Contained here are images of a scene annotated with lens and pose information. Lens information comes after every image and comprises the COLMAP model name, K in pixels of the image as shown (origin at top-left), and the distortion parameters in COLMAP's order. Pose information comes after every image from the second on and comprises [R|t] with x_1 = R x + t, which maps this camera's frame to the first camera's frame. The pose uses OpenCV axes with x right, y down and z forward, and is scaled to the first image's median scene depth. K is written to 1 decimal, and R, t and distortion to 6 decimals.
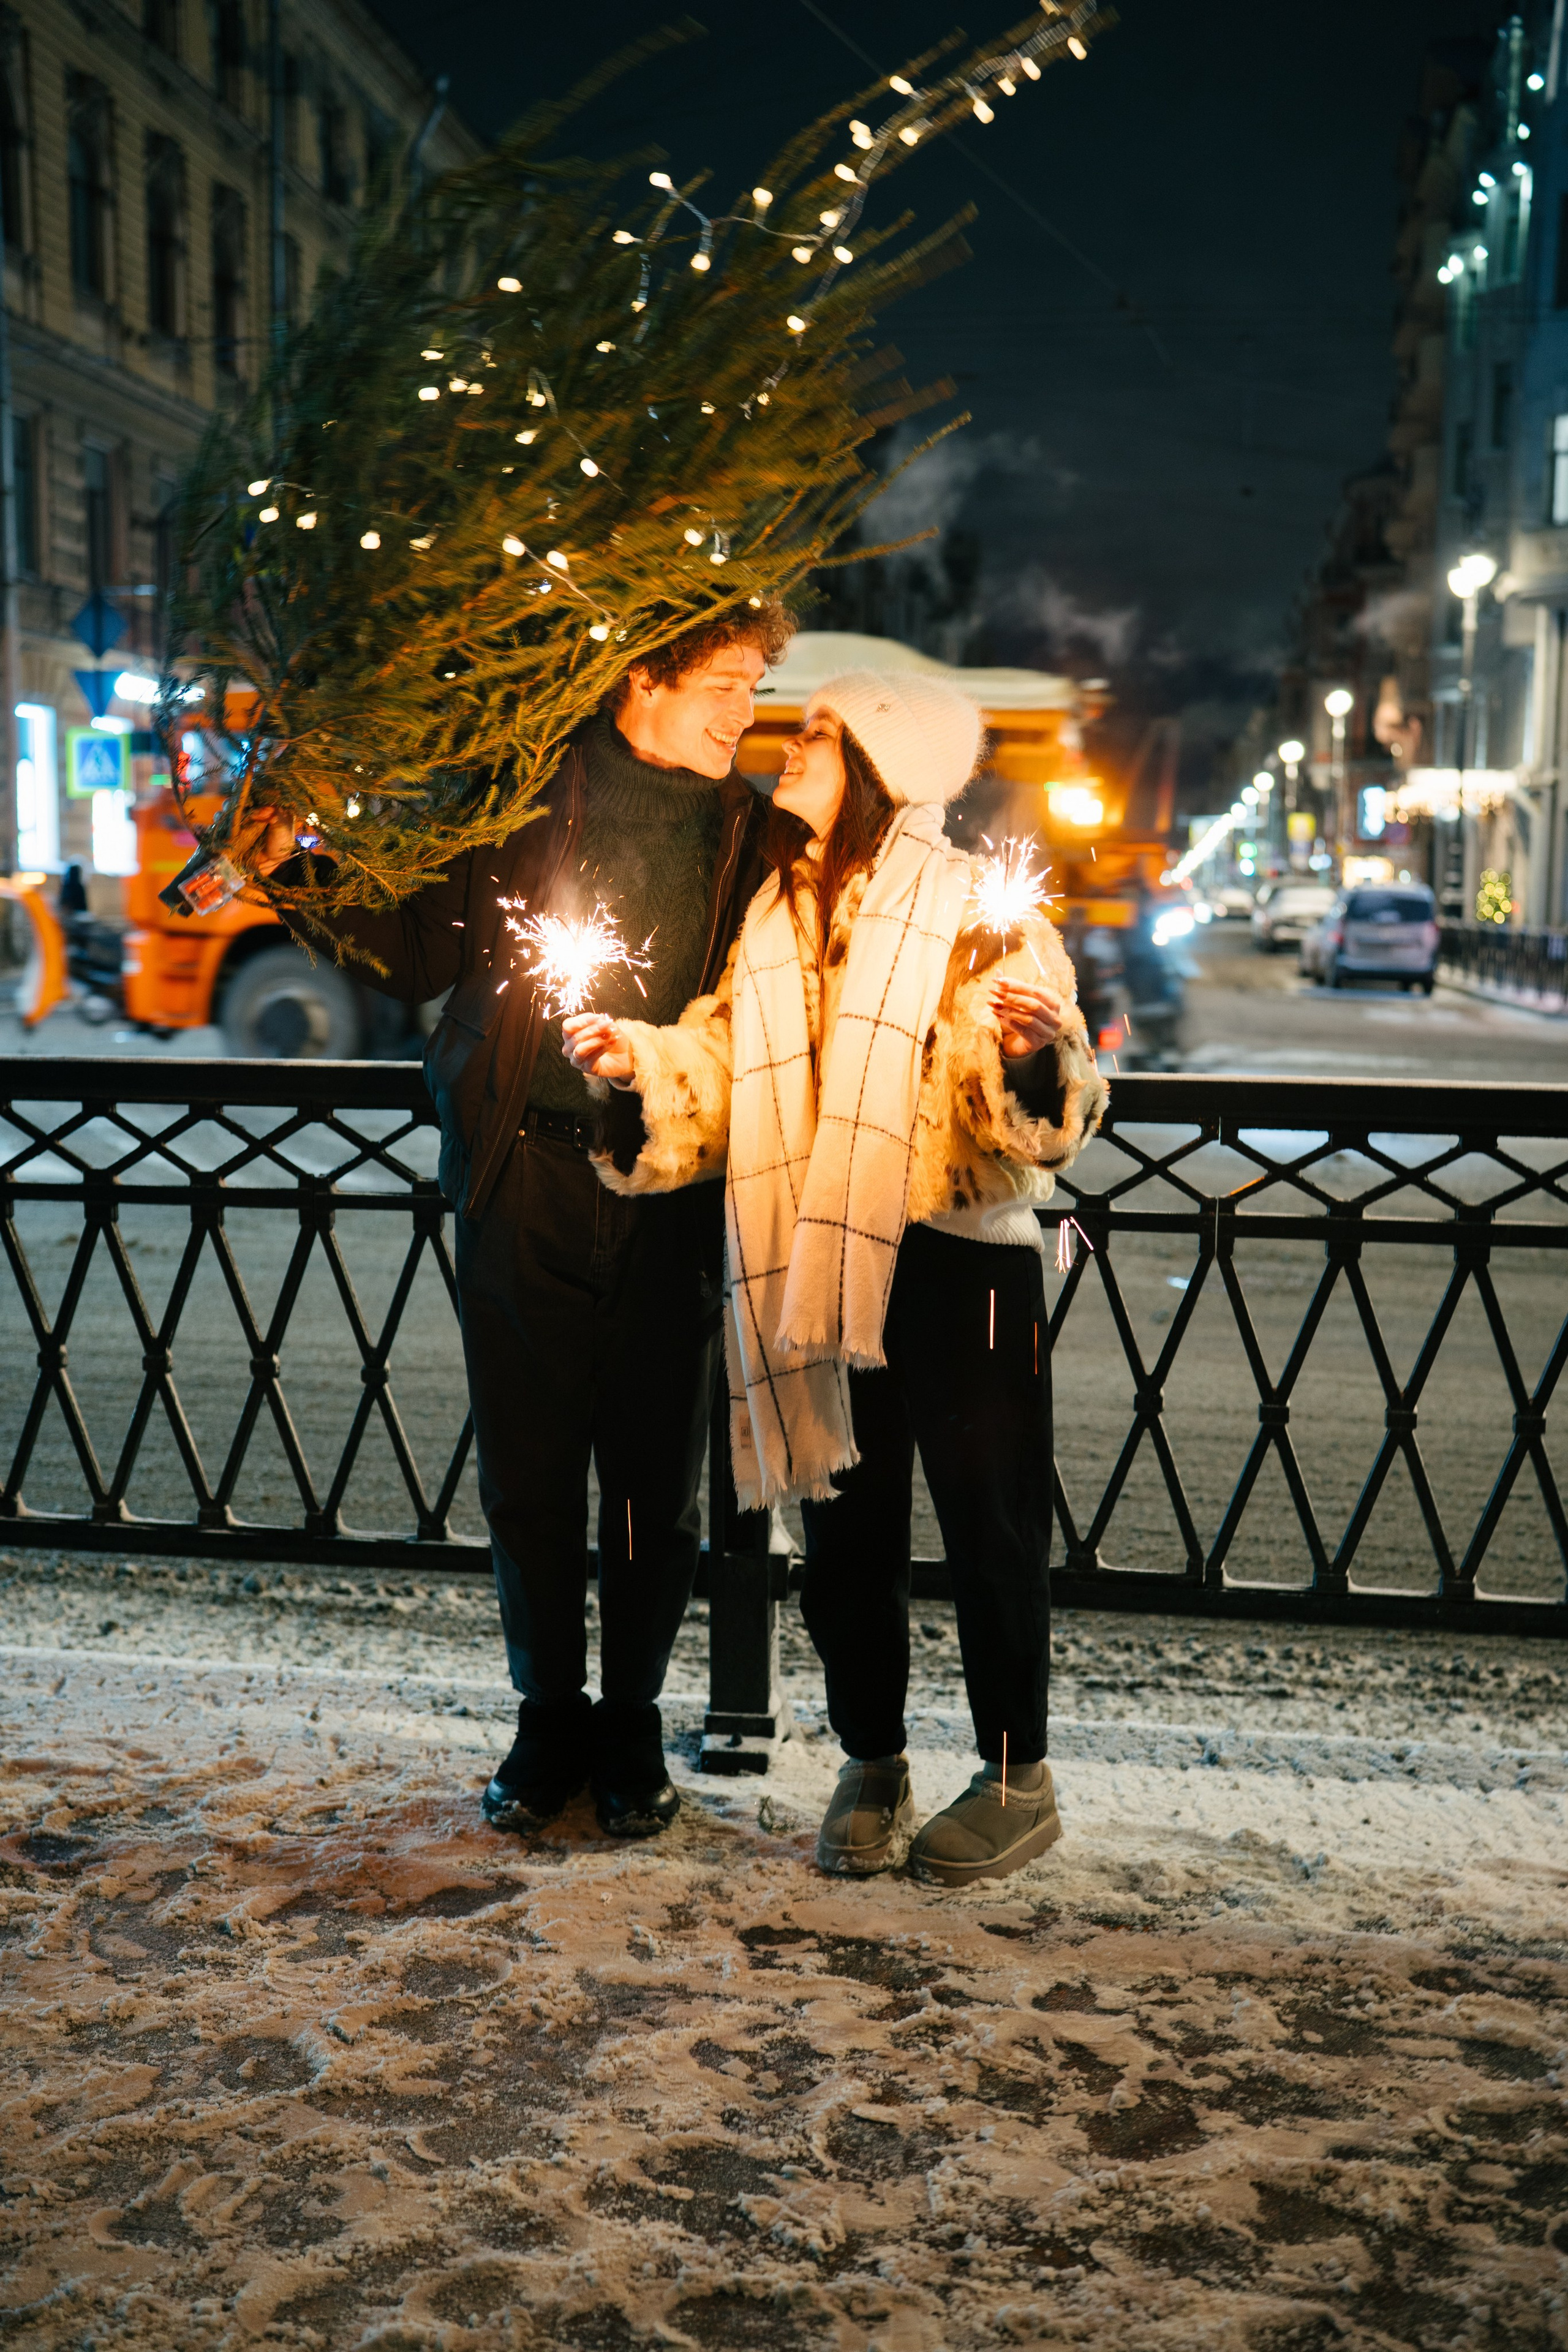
lens RADIAL K [[2324.4, 0, 778.6], [0, 2324.4, 1177.2], [0, 0, 1]] dist [0.037095, 0.000000]
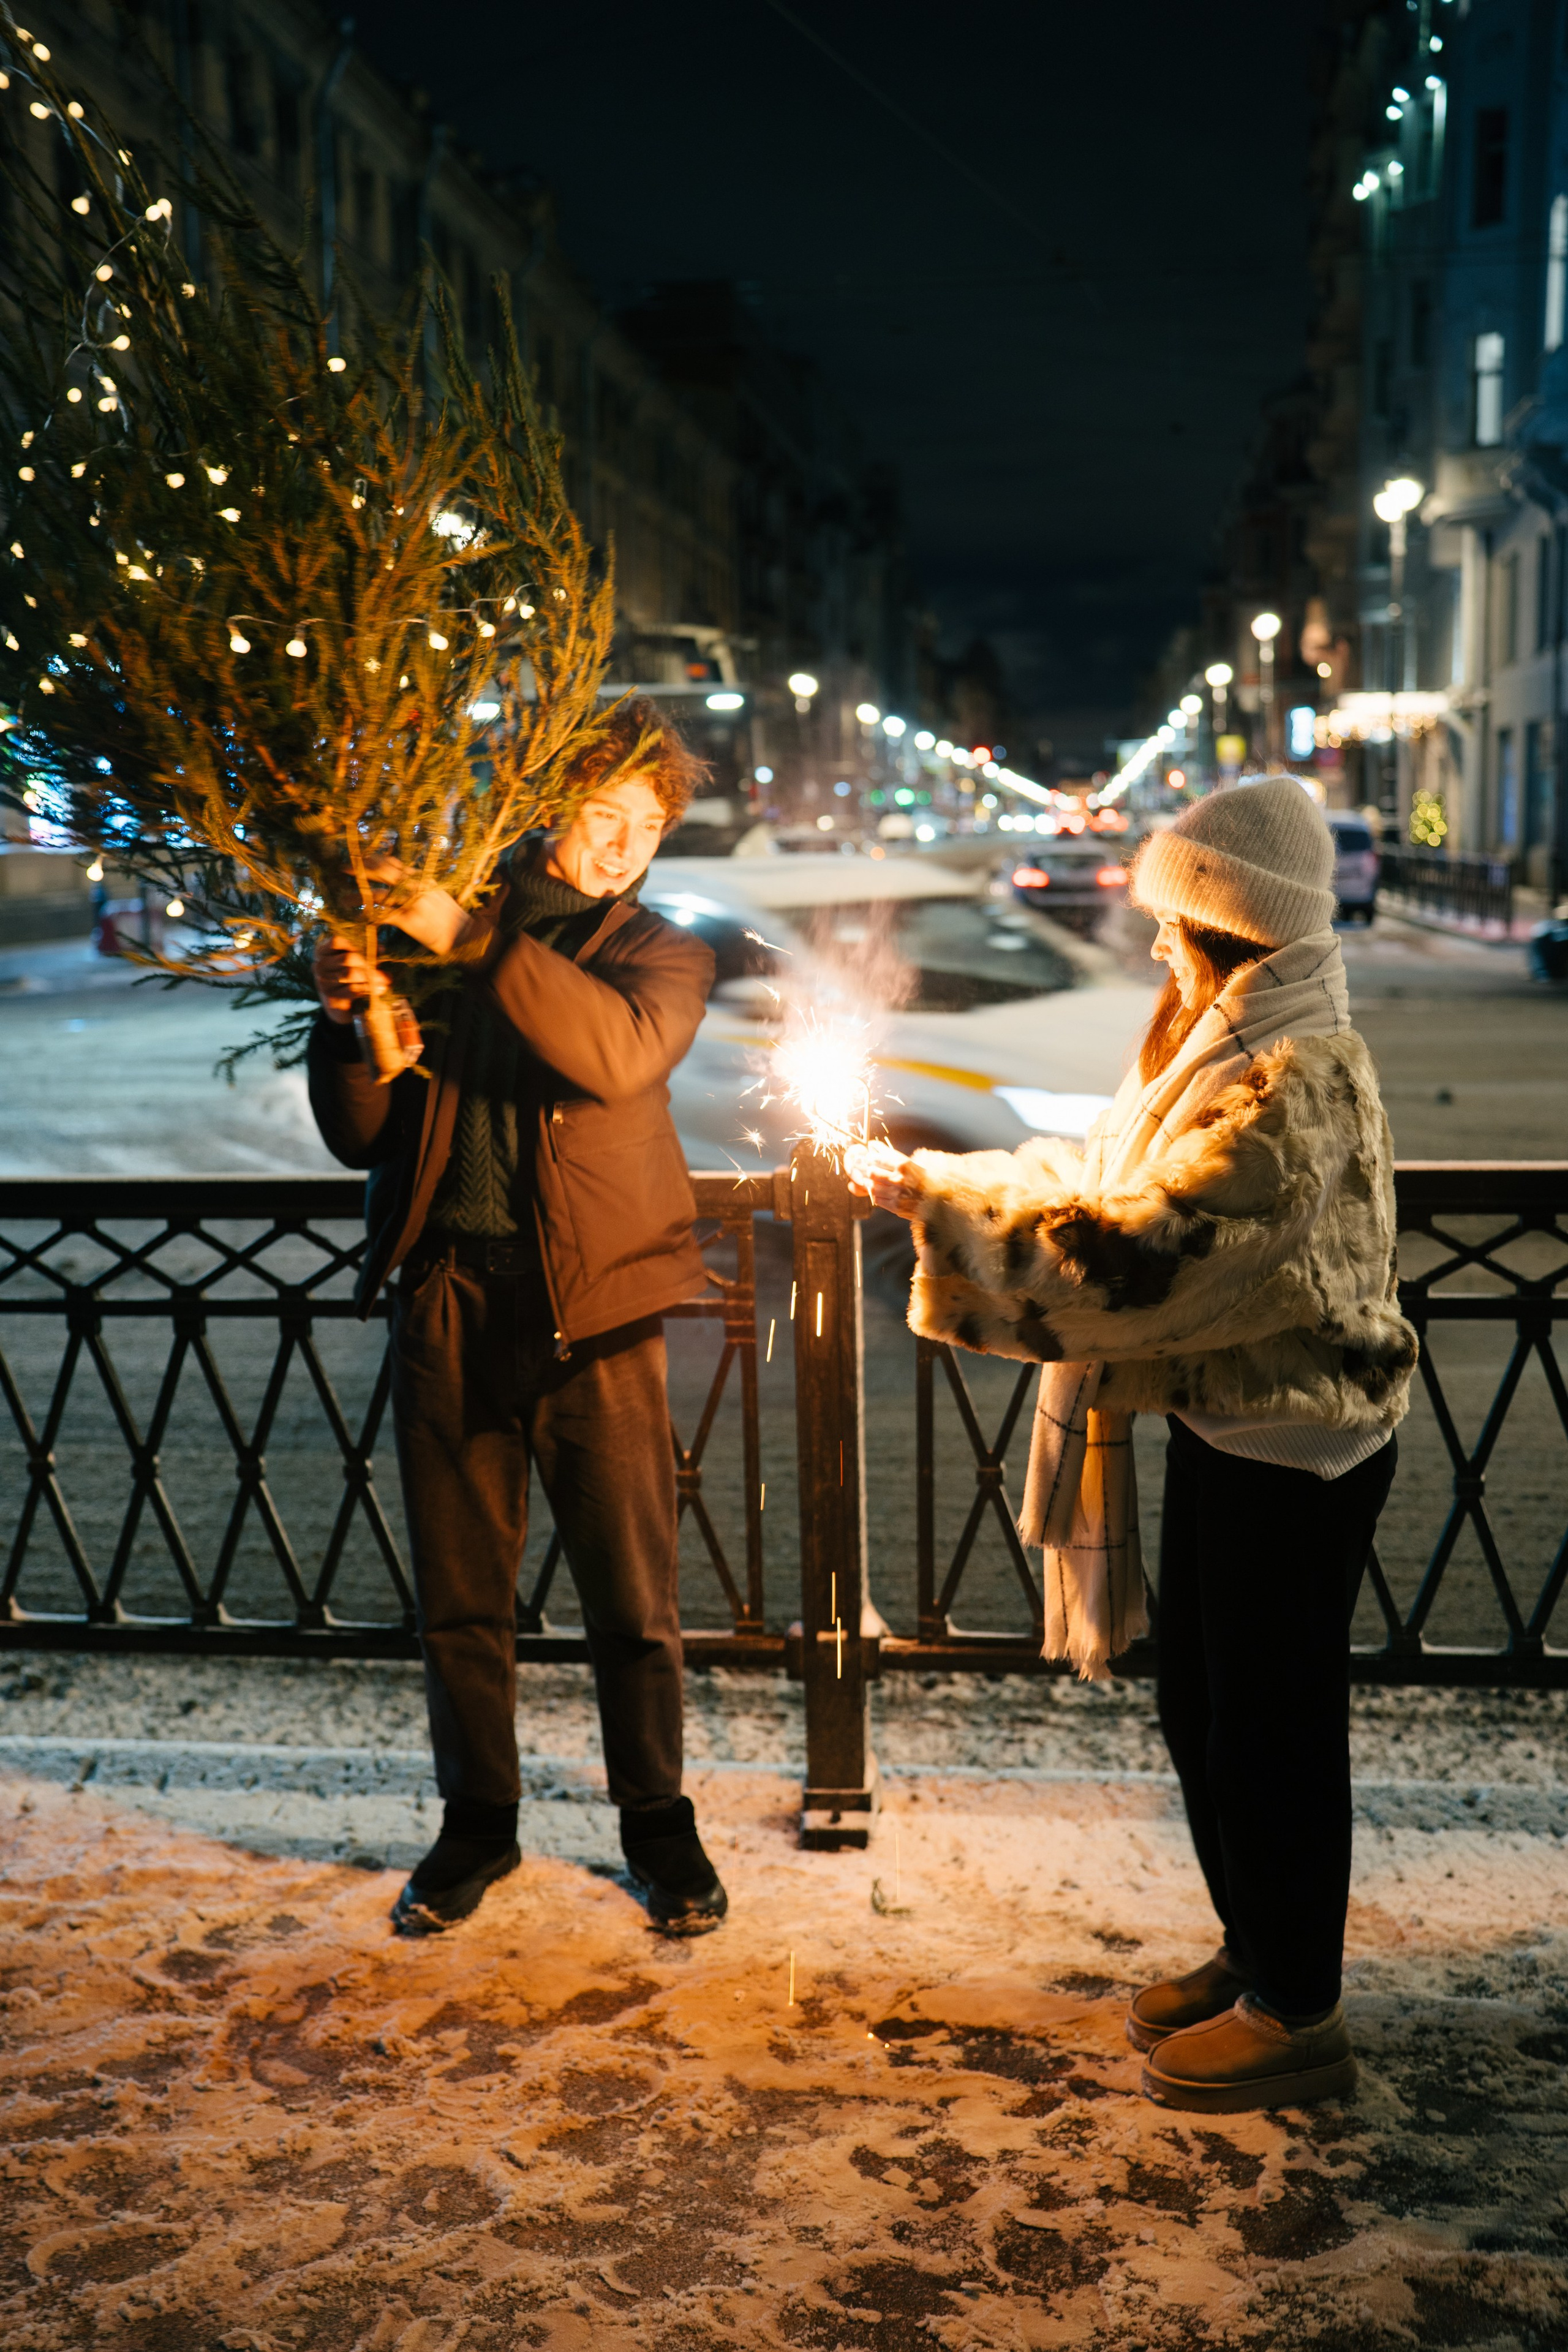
lens RADIAL K [[2324.4, 0, 777.5], [0, 2324.4, 1195.4], [0, 0, 1]] dist [0.037095, 0.000000]
pose [[0.998811, -0.041326, 0.025876, -0.061697], [0.040330, 0.998467, 0.037898, -0.077704], [-0.027403, -0.036809, 0.998947, -0.025938]]
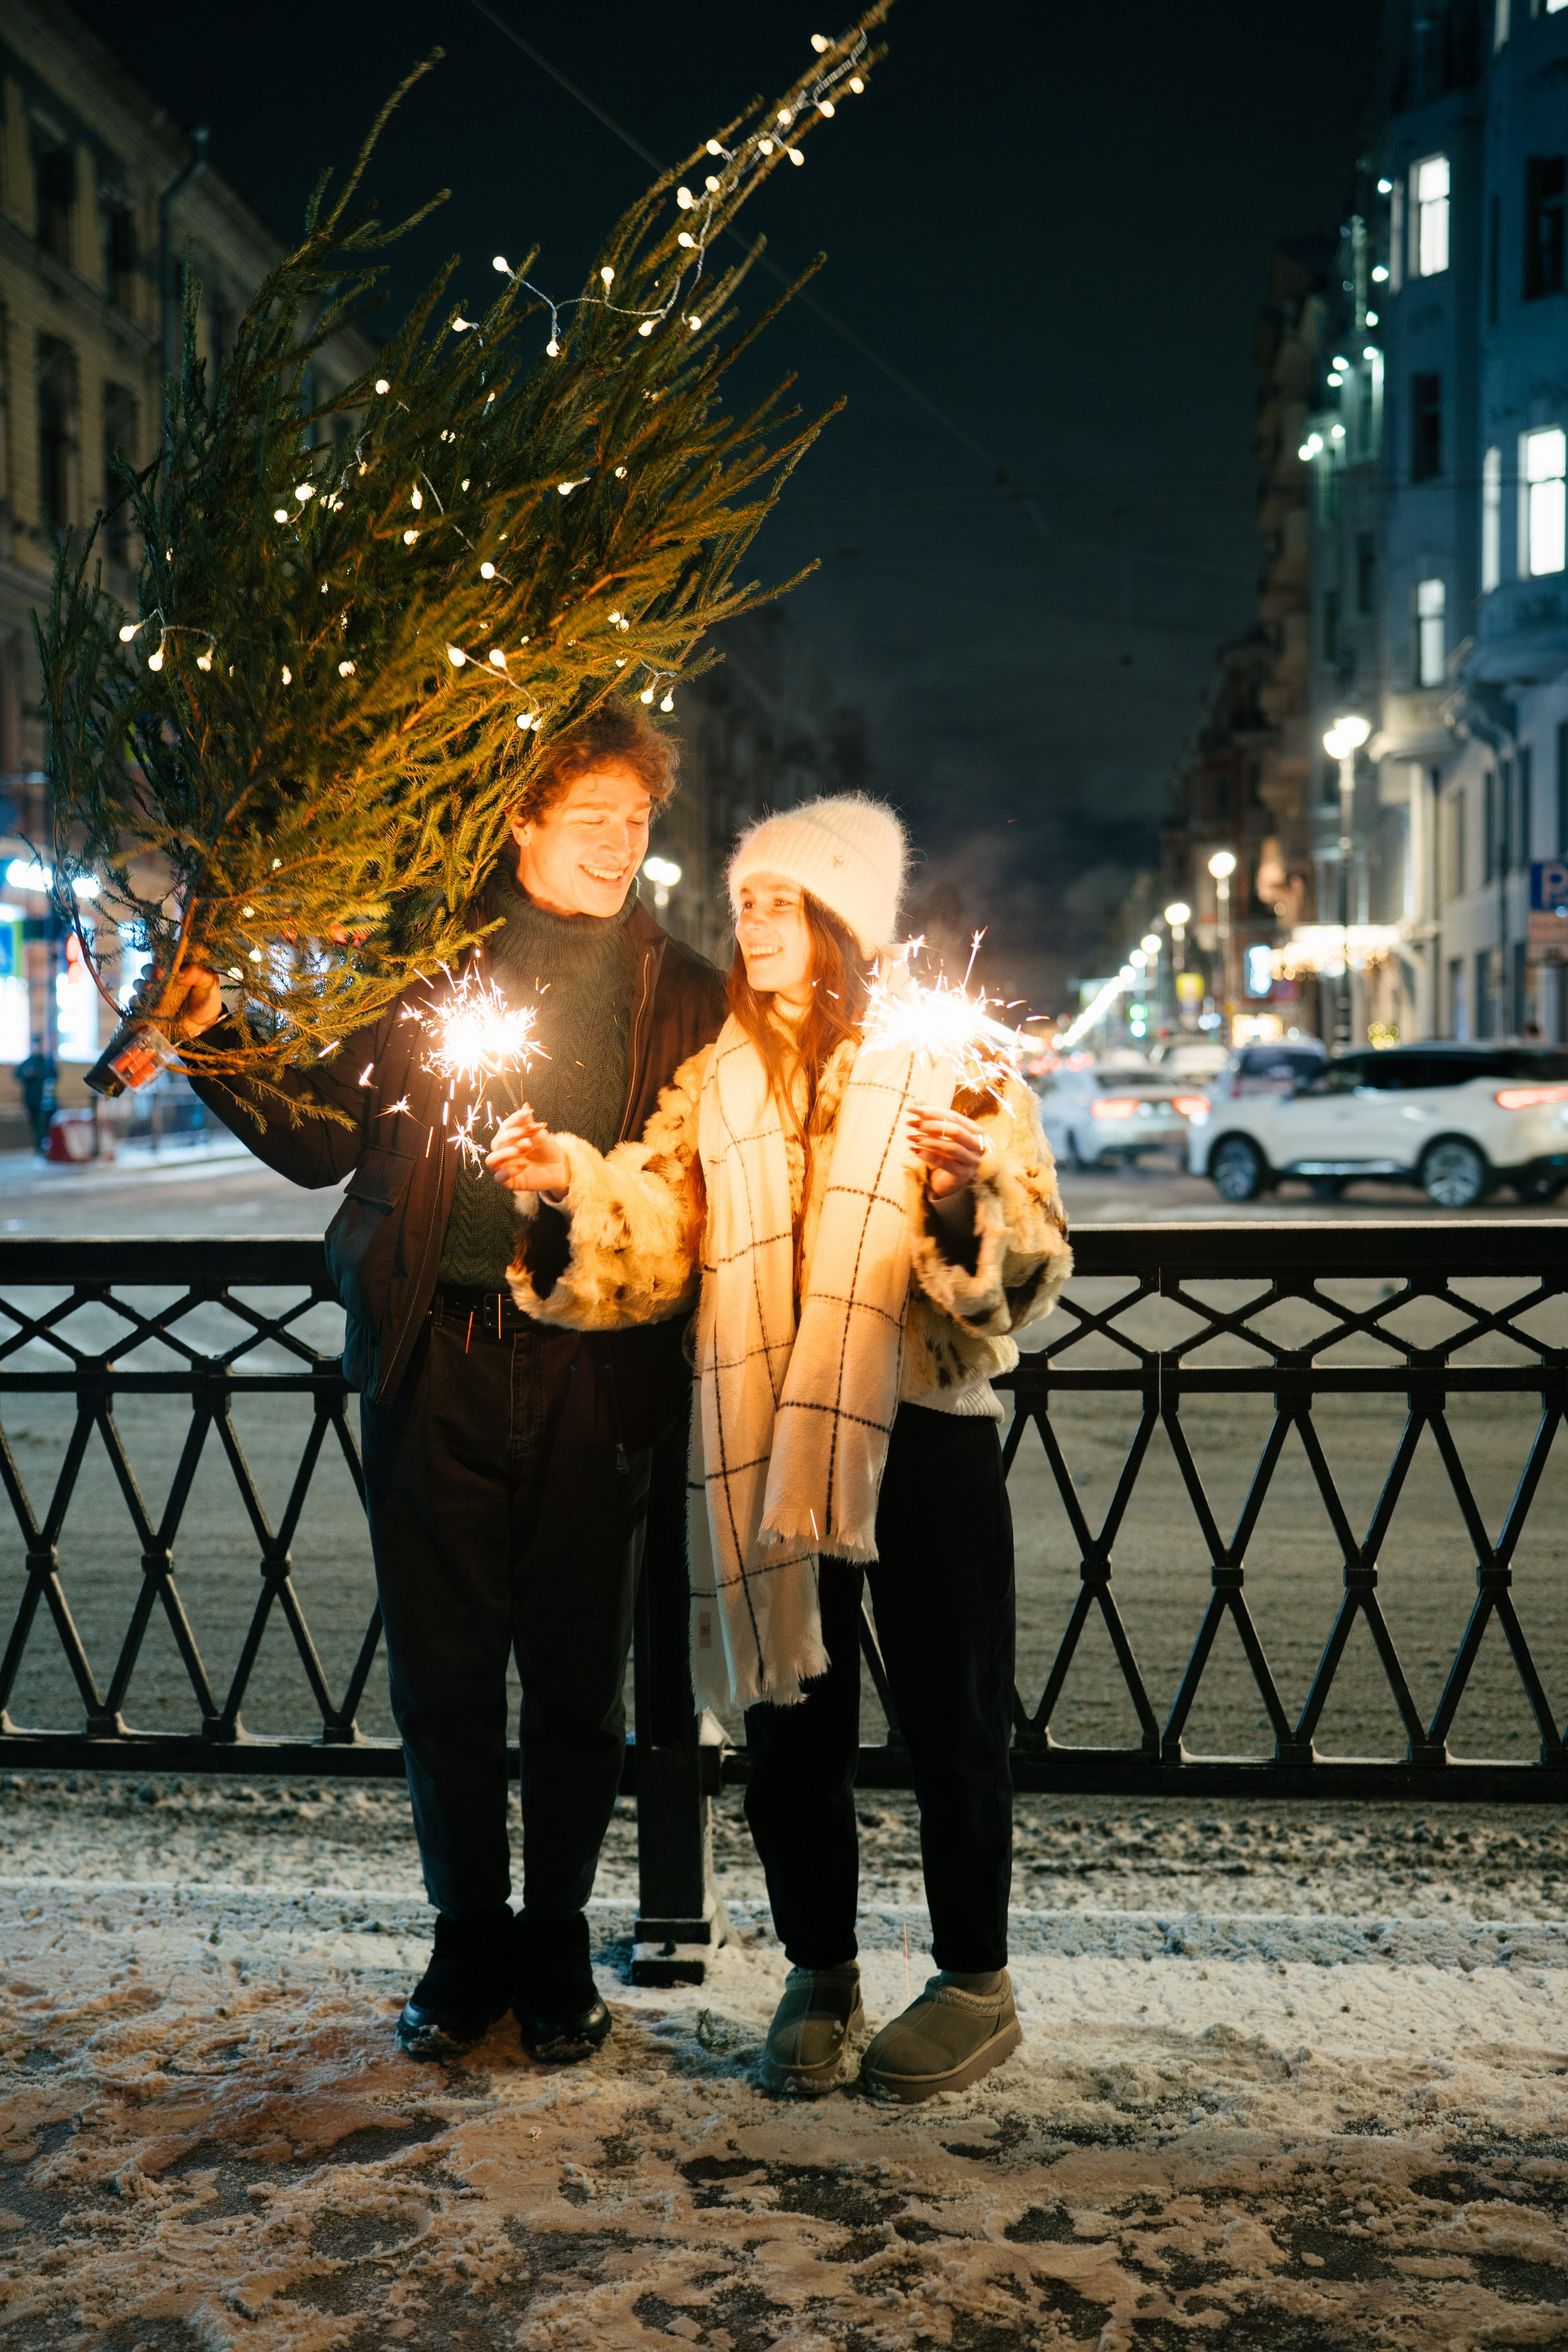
lens RADIAL K [[2324.4, 0, 770.7], [0, 2324.4, 1196.2], [0, 0, 1]] dist [0.037095, 0.000000]
pose [[0.998820, -0.028463, 0.039361, -0.006253], [0.030957, 0.997451, -0.064282, 0.003319], [-0.037431, 0.065425, 0.997155, 0.049676]]
